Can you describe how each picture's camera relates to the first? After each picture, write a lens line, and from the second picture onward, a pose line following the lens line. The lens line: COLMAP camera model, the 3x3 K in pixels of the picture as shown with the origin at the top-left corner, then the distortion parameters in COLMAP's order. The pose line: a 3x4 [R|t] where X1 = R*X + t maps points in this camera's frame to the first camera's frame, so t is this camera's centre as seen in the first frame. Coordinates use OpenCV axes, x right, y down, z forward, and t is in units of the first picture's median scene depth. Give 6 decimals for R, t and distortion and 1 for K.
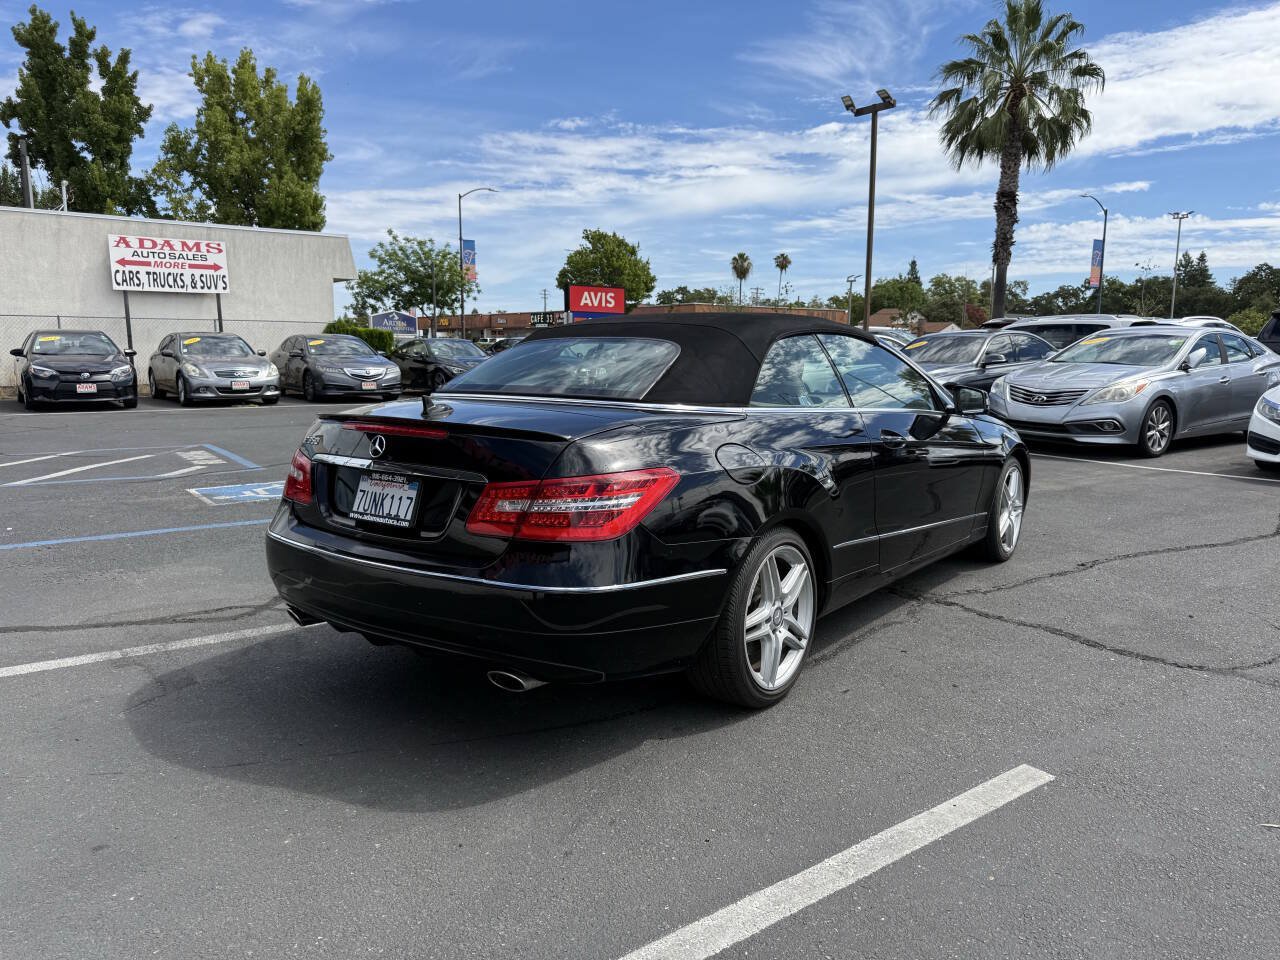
lens RADIAL K [[905.2, 0, 640.0], [0, 905.2, 480.0], [0, 0, 1]] dist [0.005597, -0.000256]
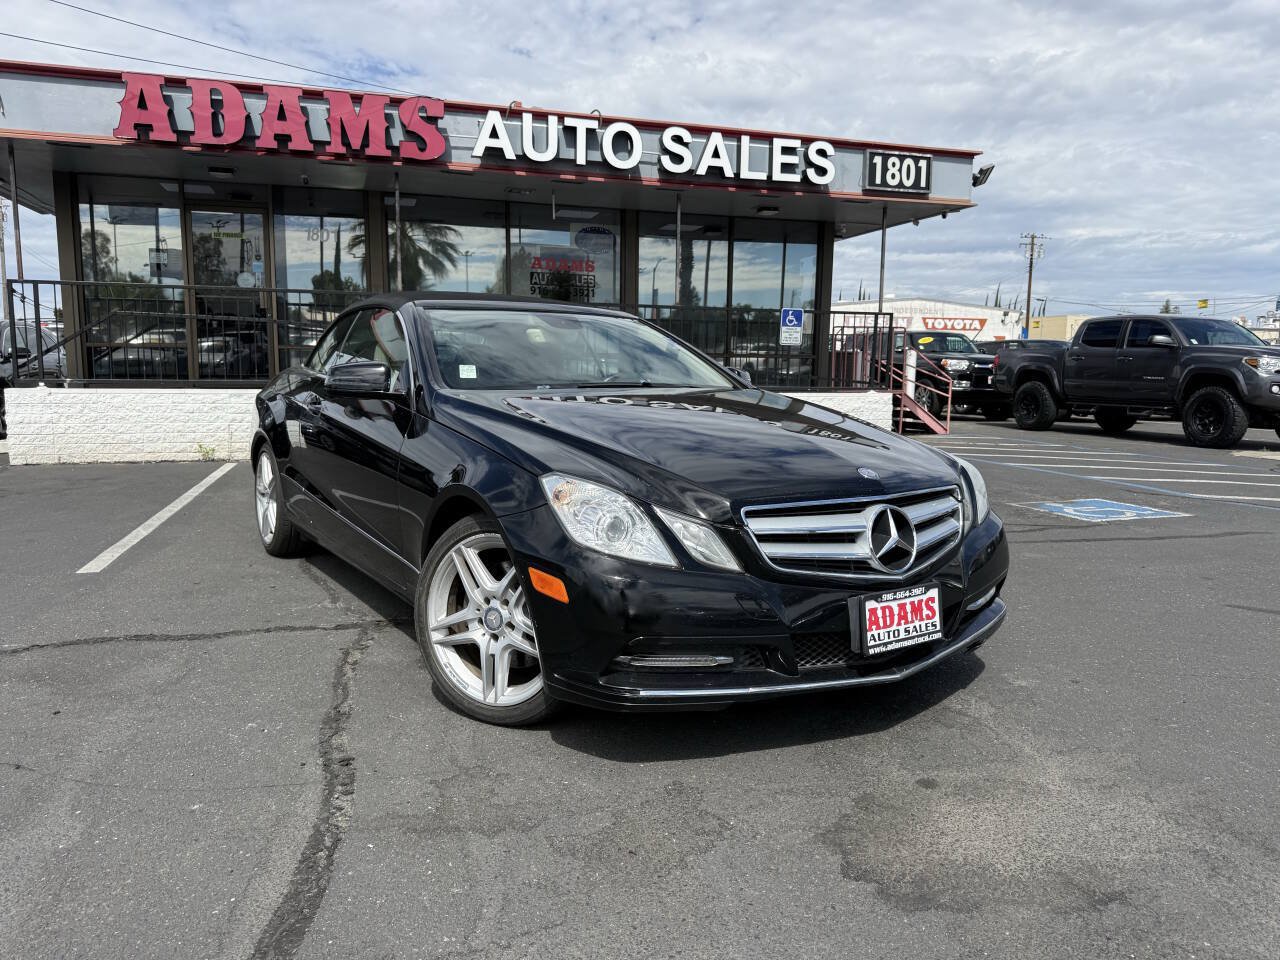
lens RADIAL K [[910.5, 0, 645.3], [0, 910.5, 485.0], [0, 0, 1]] dist [0.017806, -0.032548]
pose [[-0.329550, 0.105084, -0.938272, 0.193749], [-0.147043, 0.975948, 0.160949, -0.030636], [0.932617, 0.191007, -0.306172, 0.284180]]
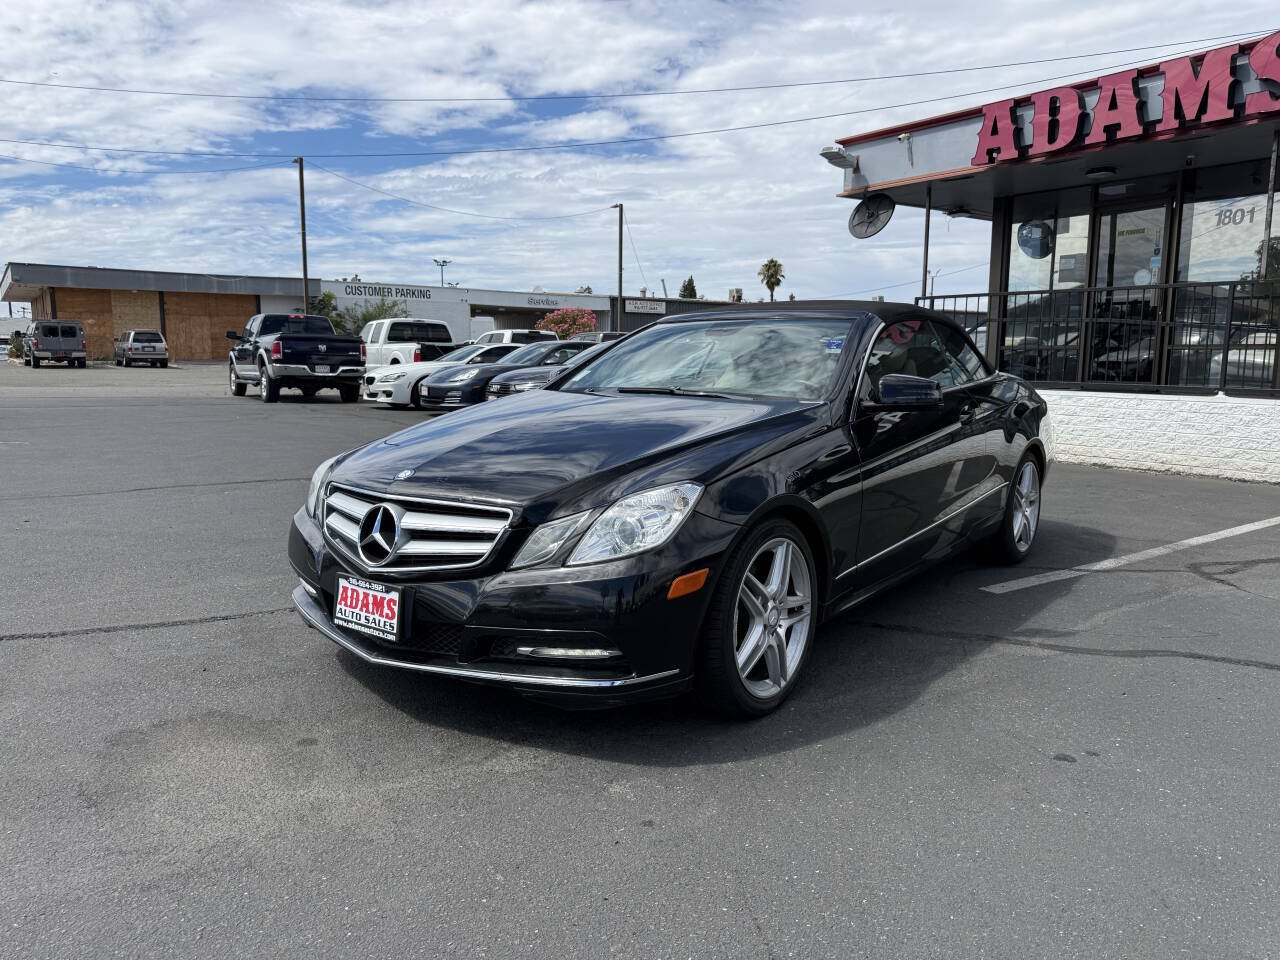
lens RADIAL K [[910.5, 0, 645.3], [0, 910.5, 485.0], [0, 0, 1]] dist [0.017806, -0.032548]
pose [[-0.999847, -0.016558, 0.005660, 0.049989], [-0.014349, 0.960916, 0.276468, -0.050077], [-0.010016, 0.276344, -0.961007, 0.389160]]
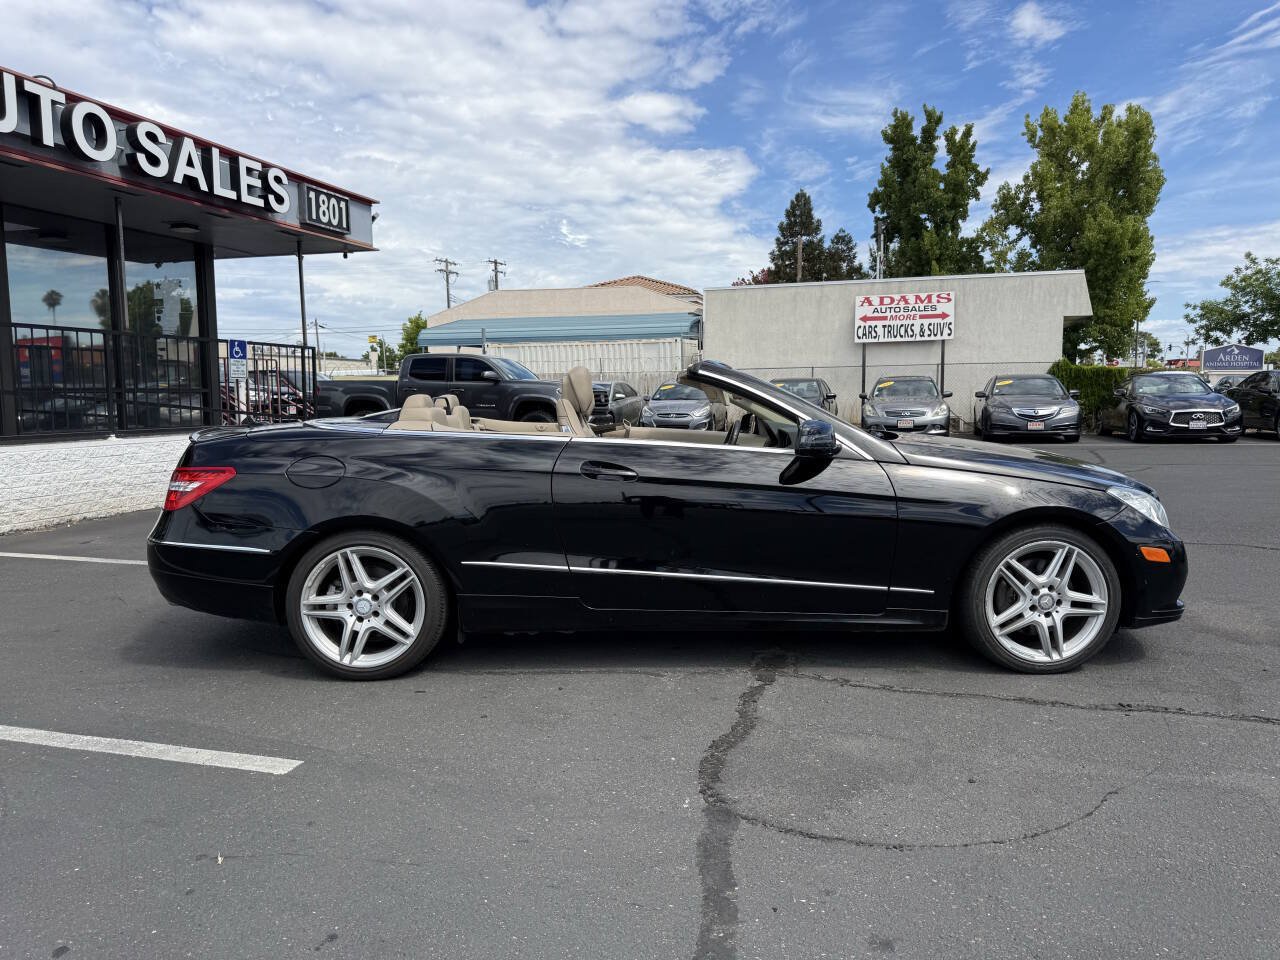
lens RADIAL K [[898.2, 0, 640.0], [0, 898.2, 480.0], [0, 0, 1]] dist [0.043392, -0.069774]
pose [[0.608393, 0.061817, -0.791225, 0.175965], [-0.098419, 0.995143, 0.002072, -0.006960], [0.787510, 0.076612, 0.611522, 0.074777]]
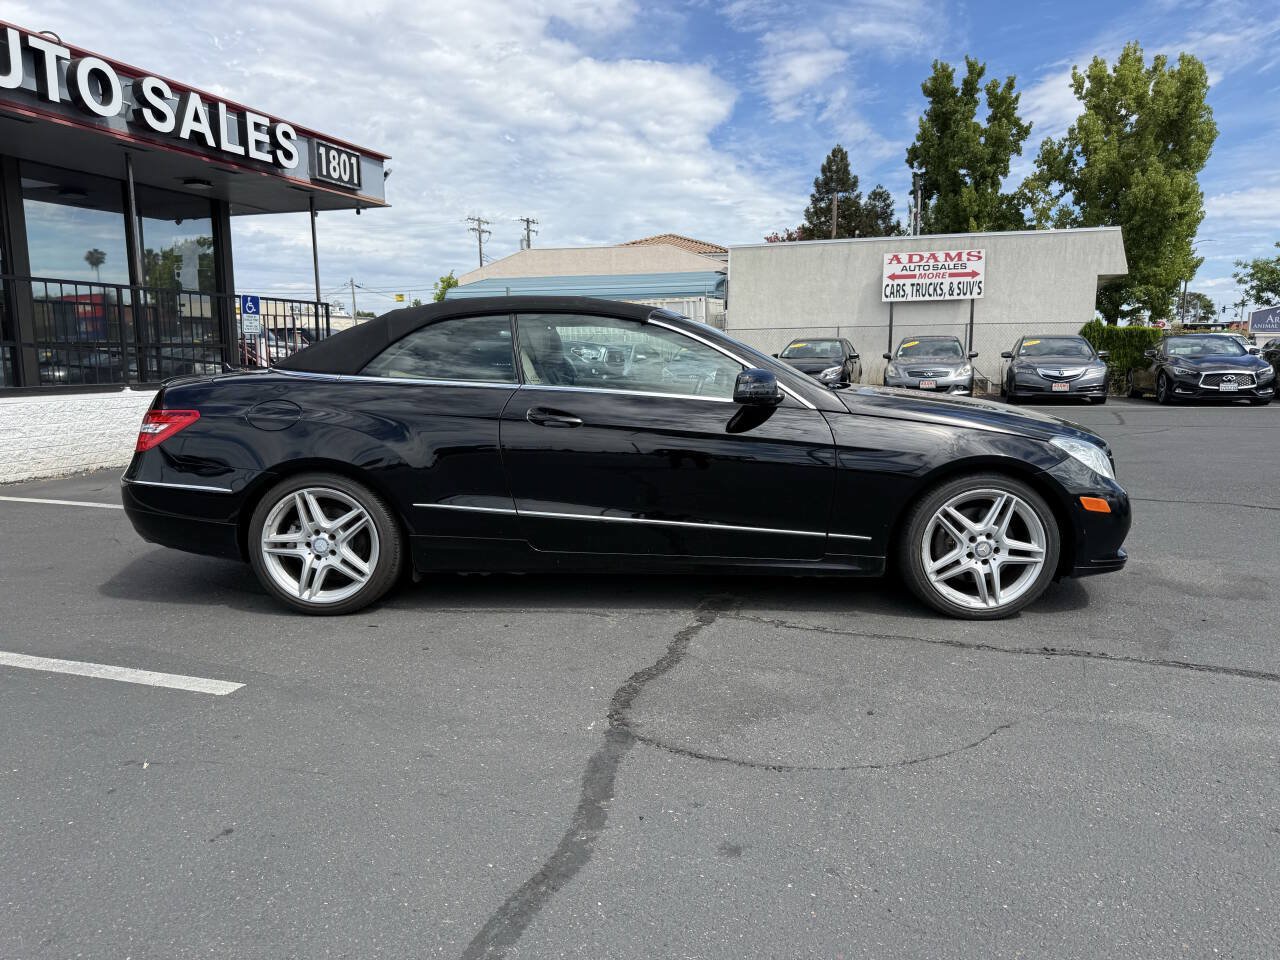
lens RADIAL K [[898.0, 0, 639.0], [0, 898.0, 486.7], [0, 0, 1]] dist [0.033487, -0.052109]
pose [[0.575088, 0.107315, -0.811022, 0.189182], [-0.106546, 0.992740, 0.055810, -0.005873], [0.811124, 0.054315, 0.582347, 0.085551]]
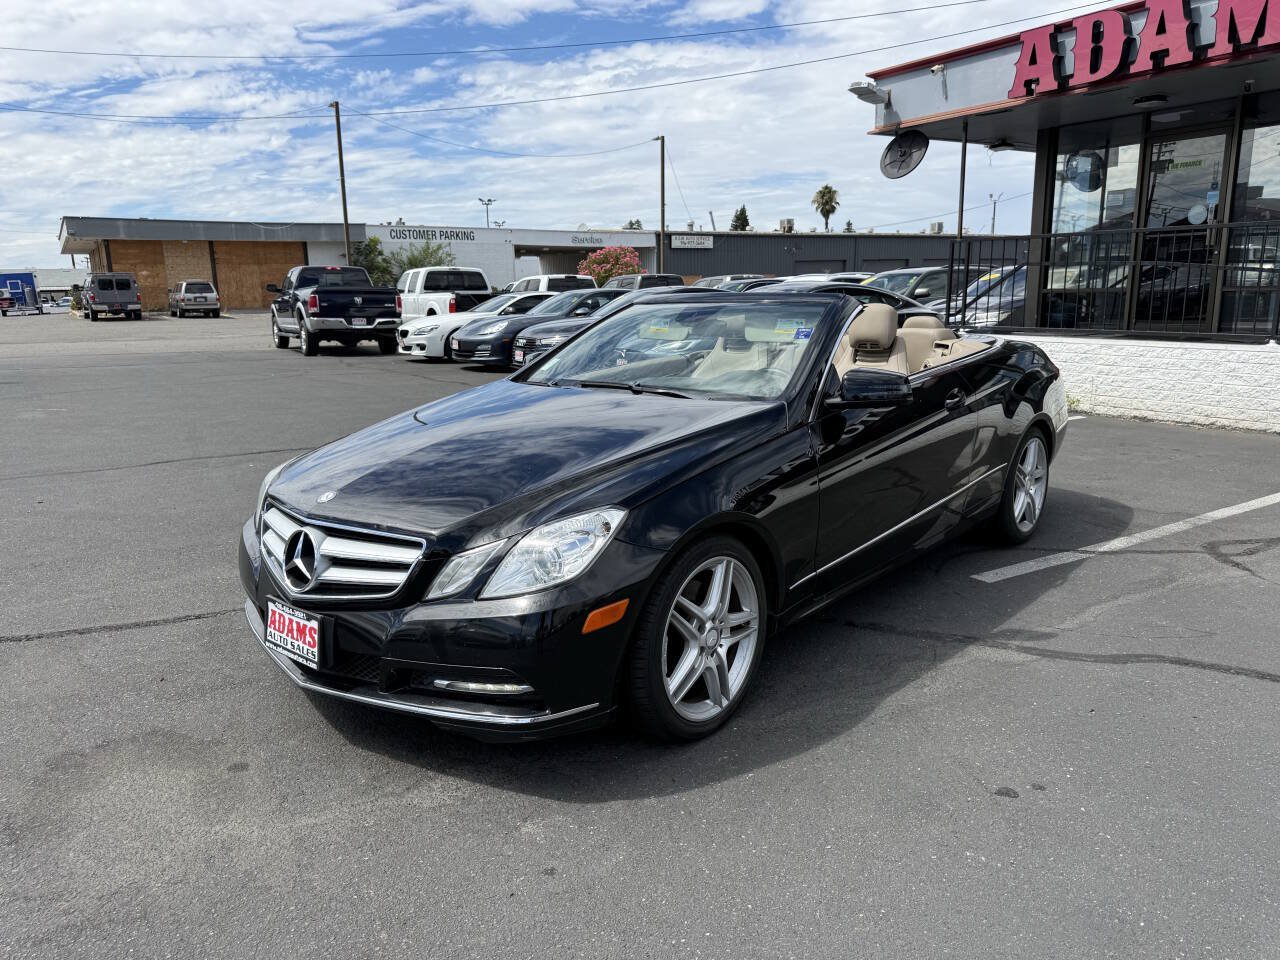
lens RADIAL K [[910.4, 0, 642.6], [0, 910.4, 493.3], [0, 0, 1]] dist [0.012135, -0.020202]
pose [[-0.997709, -0.007215, 0.067267, 0.034268], [0.016867, 0.936372, 0.350603, -0.058591], [-0.065516, 0.350934, -0.934105, 0.380538]]
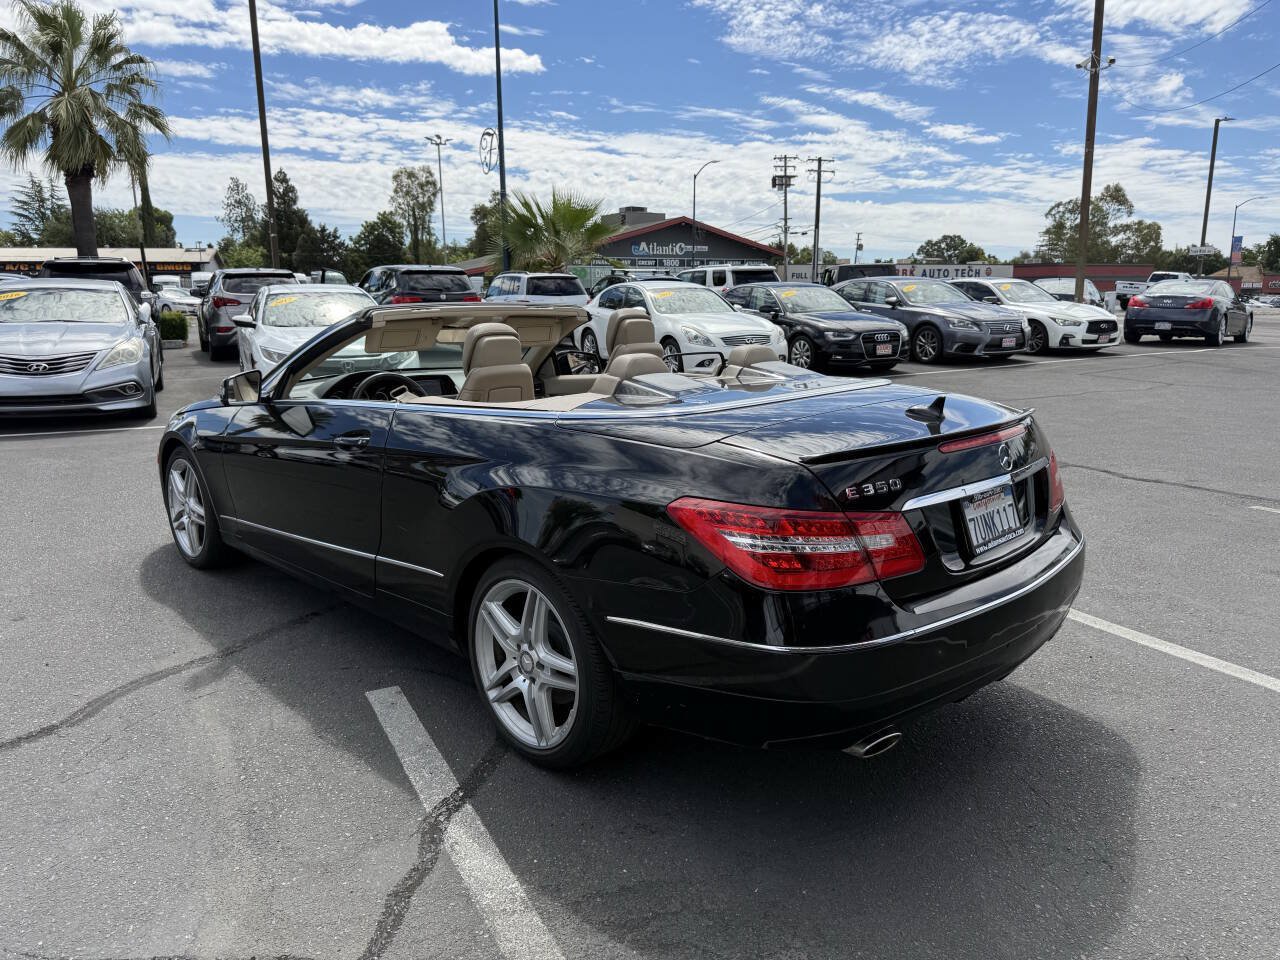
lens RADIAL K [[912.1, 0, 643.4], [0, 912.1, 480.0], [0, 0, 1]] dist [0.011317, -0.022493]
pose [[0.145782, -0.204931, 0.967859, -0.143964], [0.147380, 0.971893, 0.183586, -0.027423], [-0.978277, 0.115880, 0.171887, 0.143701]]
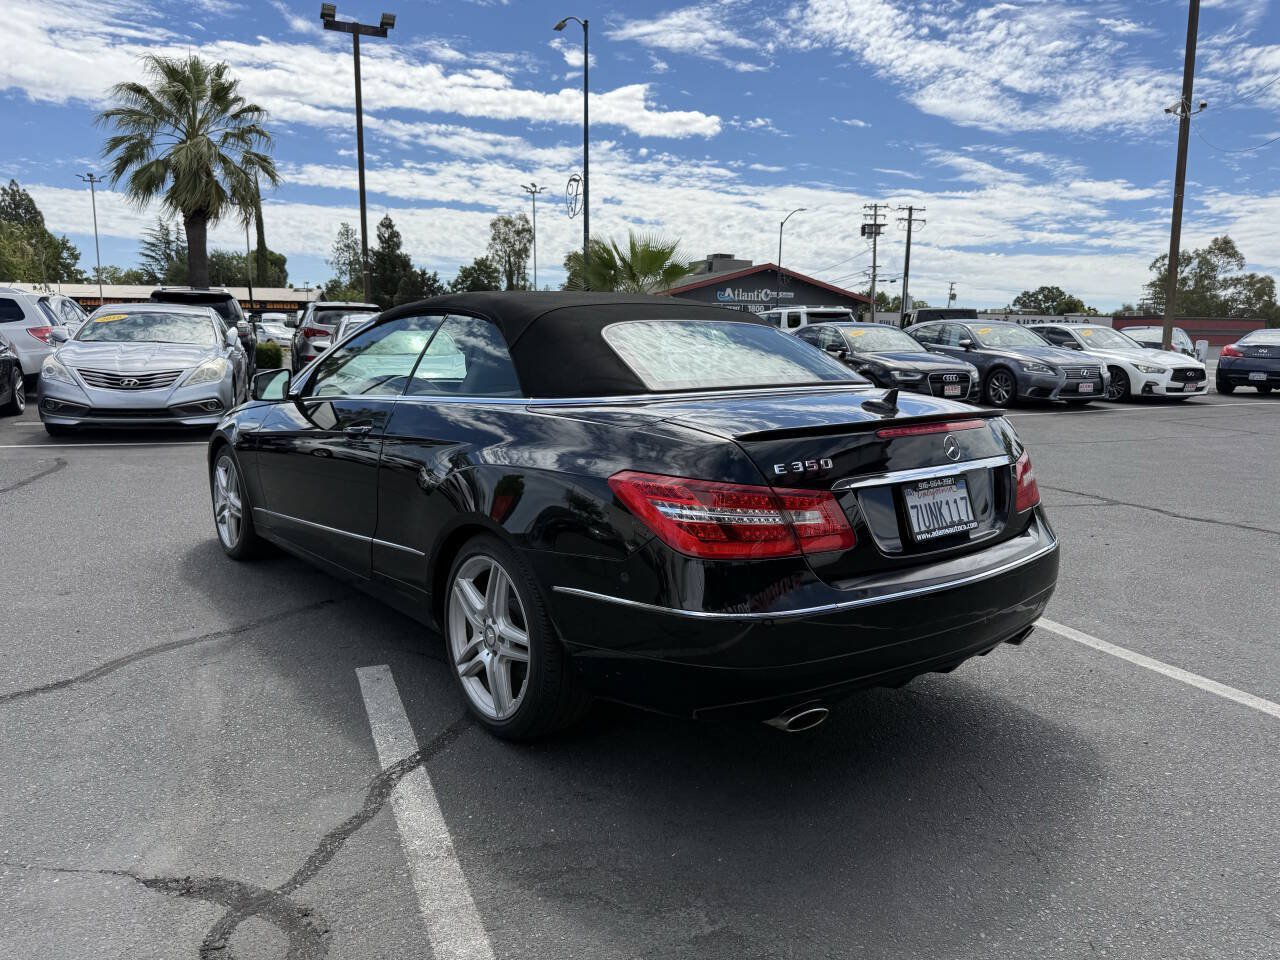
lens RADIAL K [[910.5, 0, 645.3], [0, 910.5, 485.0], [0, 0, 1]] dist [0.017806, -0.032548]
pose [[0.238386, -0.156084, 0.958546, -0.146314], [0.127069, 0.983529, 0.128551, -0.018438], [-0.962822, 0.091156, 0.254293, 0.128587]]
